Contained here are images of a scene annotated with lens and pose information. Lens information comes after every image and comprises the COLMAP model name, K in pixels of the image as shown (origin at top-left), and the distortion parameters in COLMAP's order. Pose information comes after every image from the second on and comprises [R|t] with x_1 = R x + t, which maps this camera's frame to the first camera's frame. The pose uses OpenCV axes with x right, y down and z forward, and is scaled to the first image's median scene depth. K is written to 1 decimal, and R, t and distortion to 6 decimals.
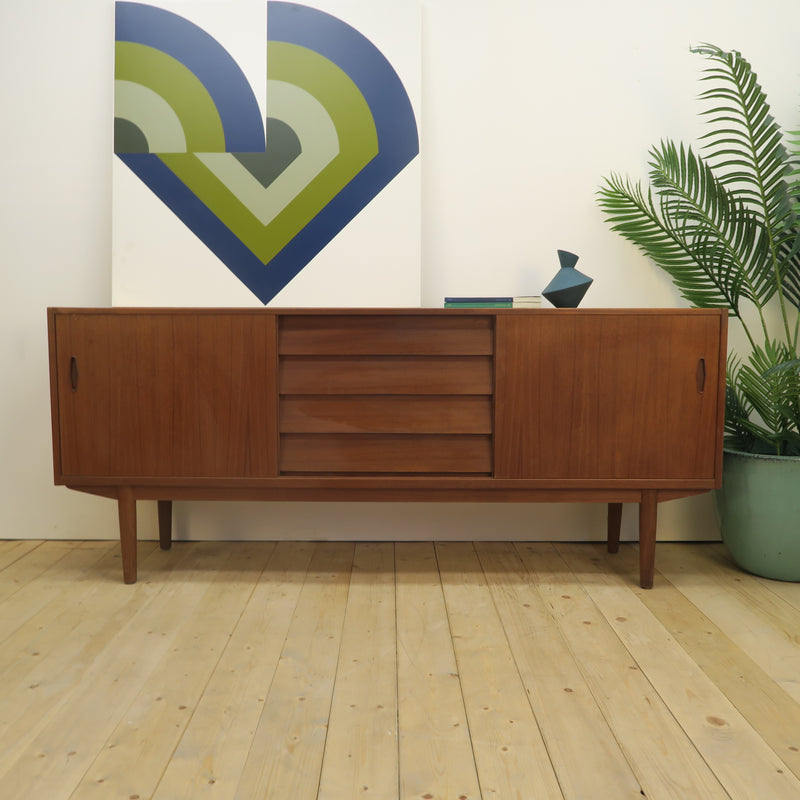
lens RADIAL K [[826.7, 0, 400.0], [0, 826.7, 400.0], [0, 0, 1]] dist [-0.025227, 0.001279]
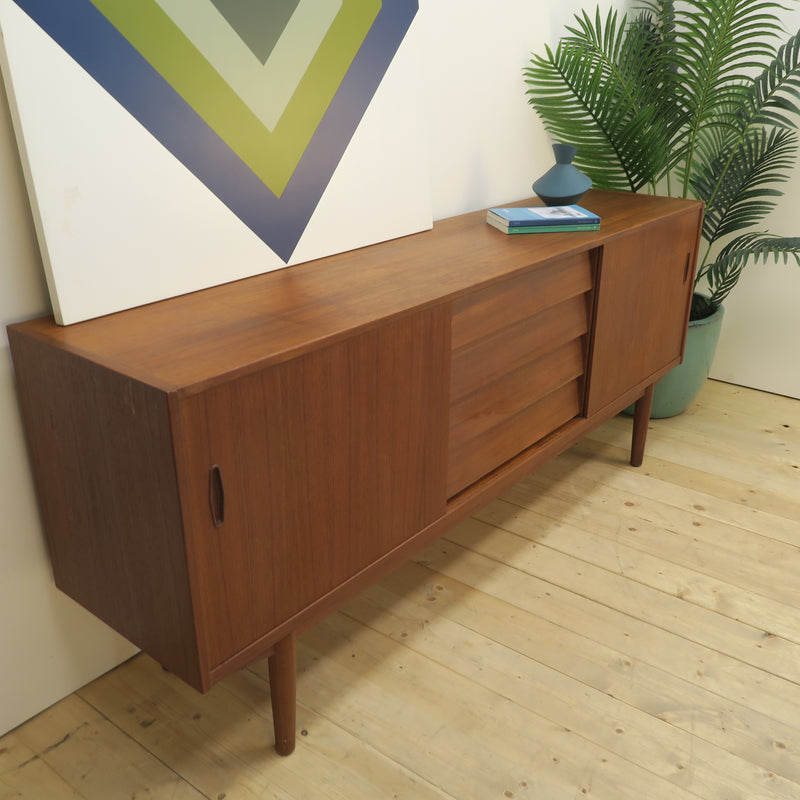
lens RADIAL K [[826.7, 0, 400.0], [0, 826.7, 400.0], [0, 0, 1]] dist [-0.025227, 0.001279]
pose [[0.619479, -0.308781, 0.721735, -0.636502], [0.077790, 0.939012, 0.334970, -0.236055], [-0.781150, -0.151363, 0.605718, 0.571541]]
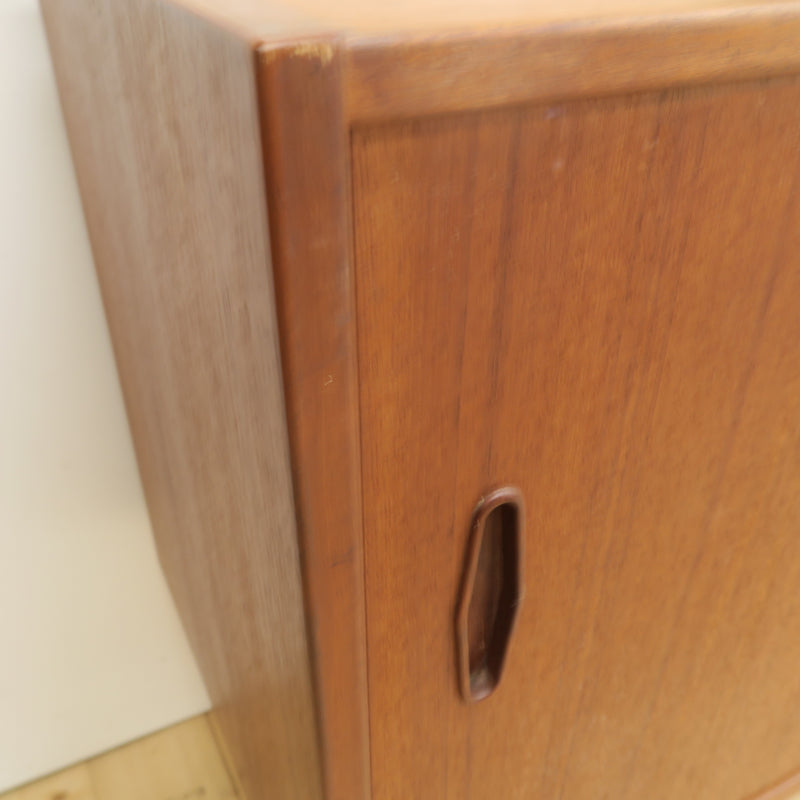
lens RADIAL K [[826.7, 0, 400.0], [0, 826.7, 400.0], [0, 0, 1]] dist [-0.025227, 0.001279]
pose [[0.880441, -0.261994, 0.395200, -0.421460], [0.050522, 0.880572, 0.471212, -0.109893], [-0.471457, -0.394908, 0.788528, 0.864738]]
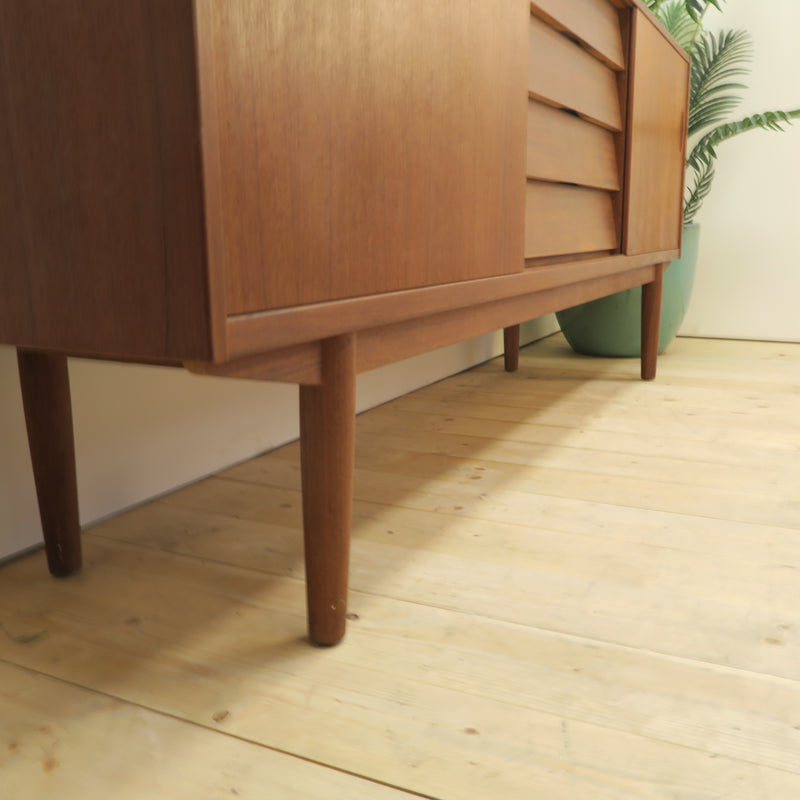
lens RADIAL K [[826.7, 0, 400.0], [0, 826.7, 400.0], [0, 0, 1]] dist [-0.025227, 0.001279]
pose [[0.441062, -0.189791, 0.877180, -0.569457], [0.100551, 0.981680, 0.161843, 0.077626], [-0.891826, 0.016818, 0.452065, 0.808325]]
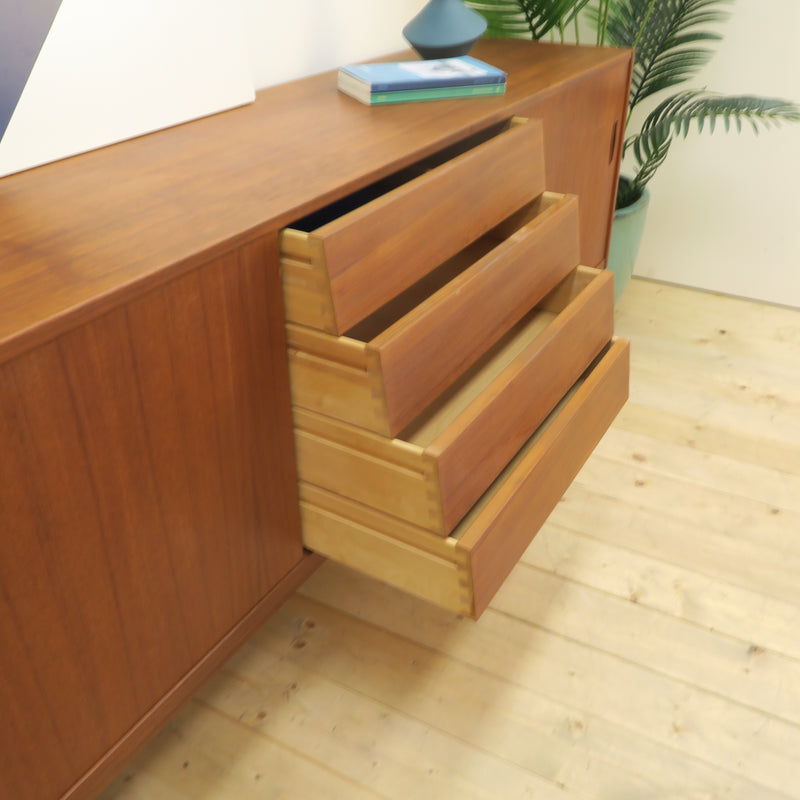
lens RADIAL K [[826.7, 0, 400.0], [0, 826.7, 400.0], [0, 0, 1]] dist [-0.025227, 0.001279]
pose [[0.489810, -0.455727, 0.743236, -0.409457], [0.090753, 0.874522, 0.476419, -0.194501], [-0.867093, -0.165904, 0.469708, 0.705642]]
